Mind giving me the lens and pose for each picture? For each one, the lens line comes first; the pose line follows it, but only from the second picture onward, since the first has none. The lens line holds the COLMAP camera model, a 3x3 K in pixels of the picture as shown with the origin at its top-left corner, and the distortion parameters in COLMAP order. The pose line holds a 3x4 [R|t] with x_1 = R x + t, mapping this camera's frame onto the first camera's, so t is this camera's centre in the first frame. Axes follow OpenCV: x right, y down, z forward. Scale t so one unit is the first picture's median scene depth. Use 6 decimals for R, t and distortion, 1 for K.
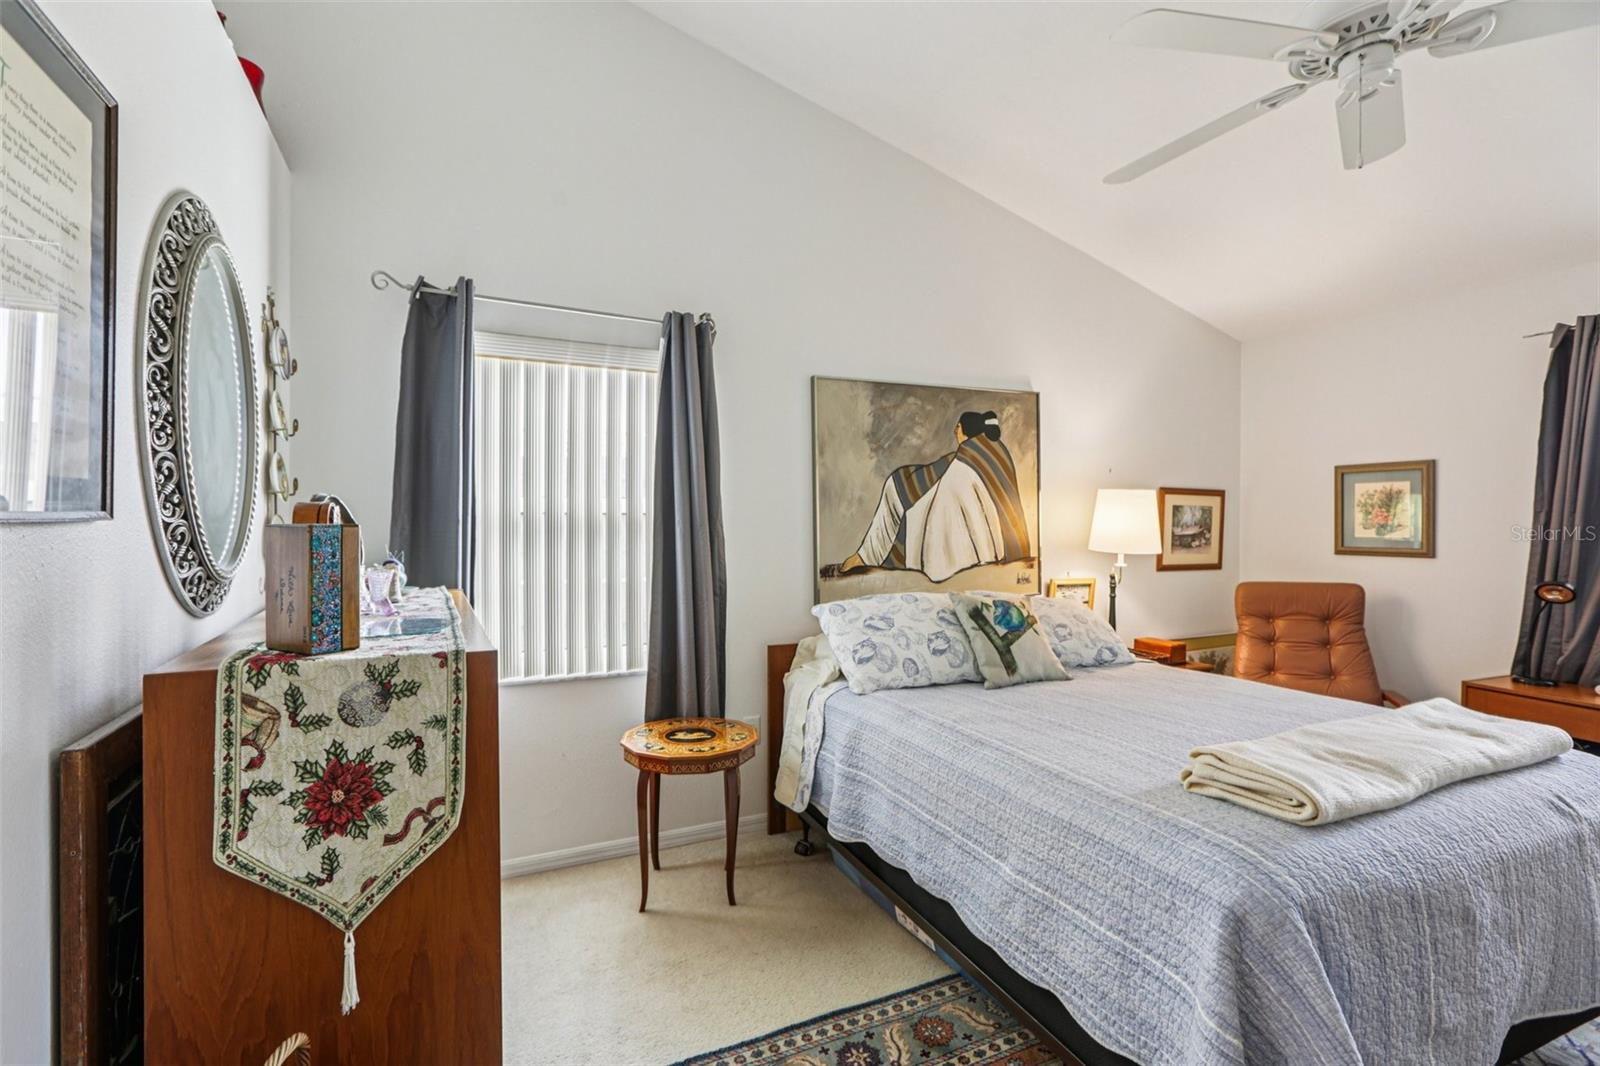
lens RADIAL K [[732.2, 0, 799.0], [0, 732.2, 524.6], [0, 0, 1]] dist [-0.001936, 0.001143]
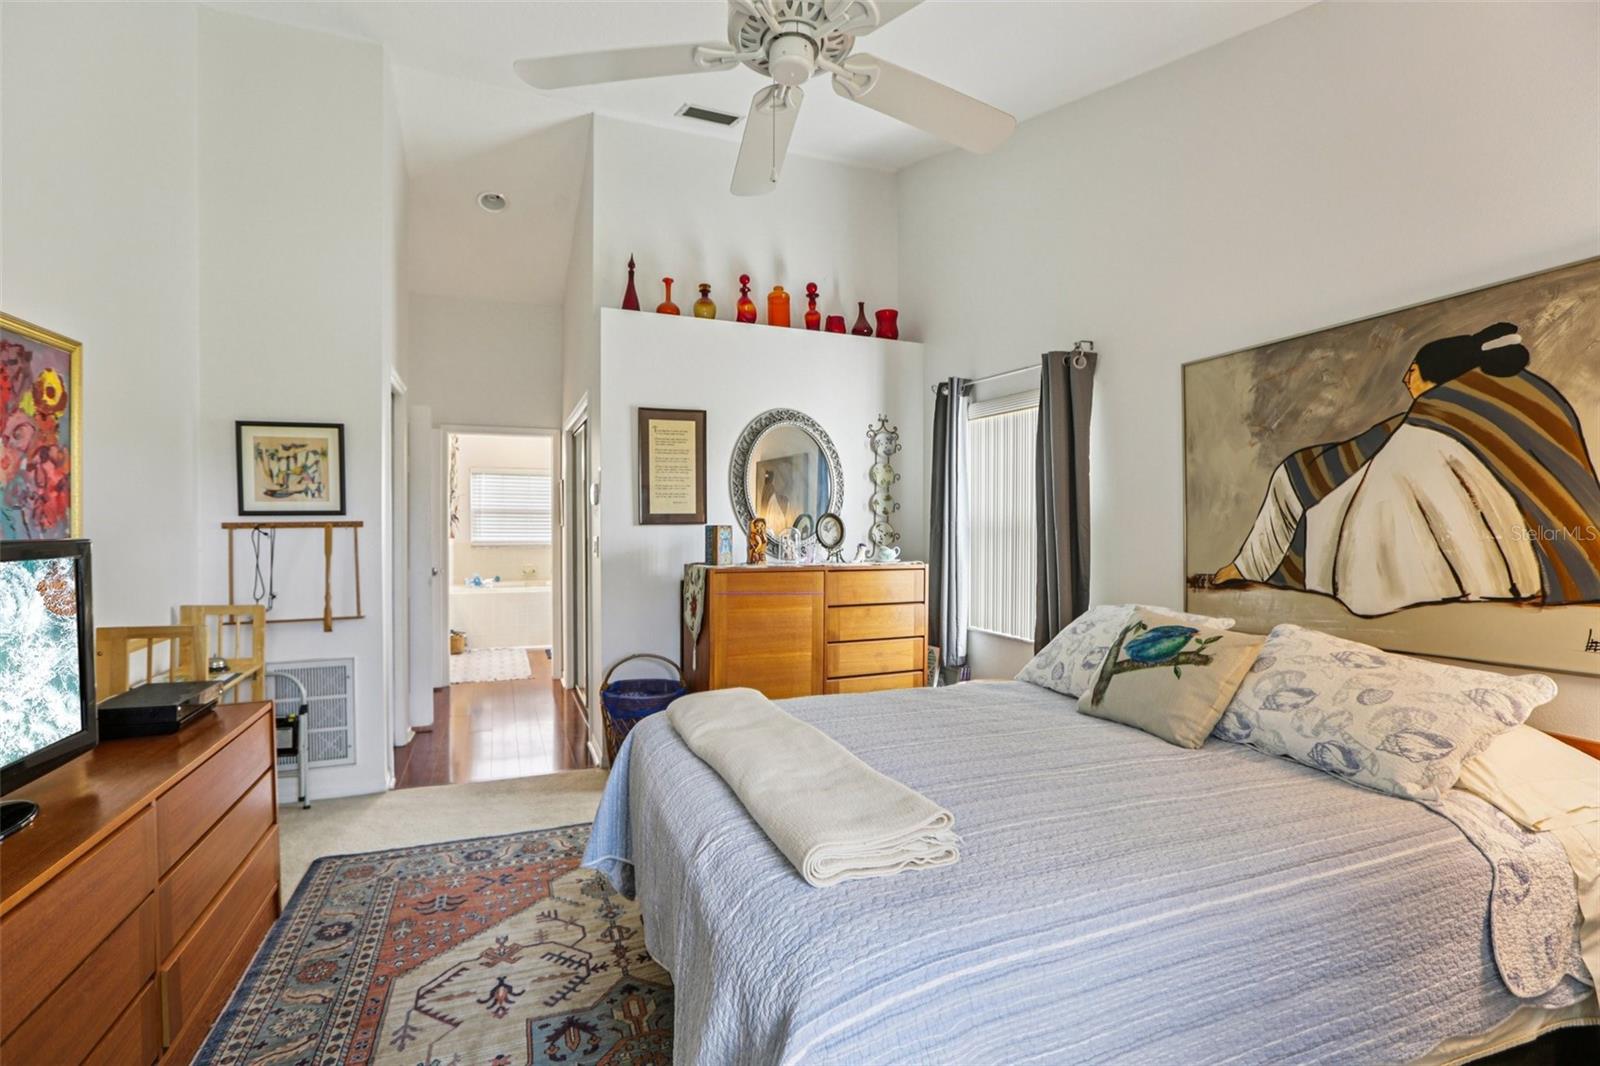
lens RADIAL K [[732.2, 0, 802.4], [0, 732.2, 535.4], [0, 0, 1]] dist [-0.001936, 0.001143]
pose [[-0.051434, 0.015200, -0.998561, 0.897313], [0.001148, 0.999884, 0.015161, -0.005315], [0.998676, -0.000367, -0.051446, 0.541009]]
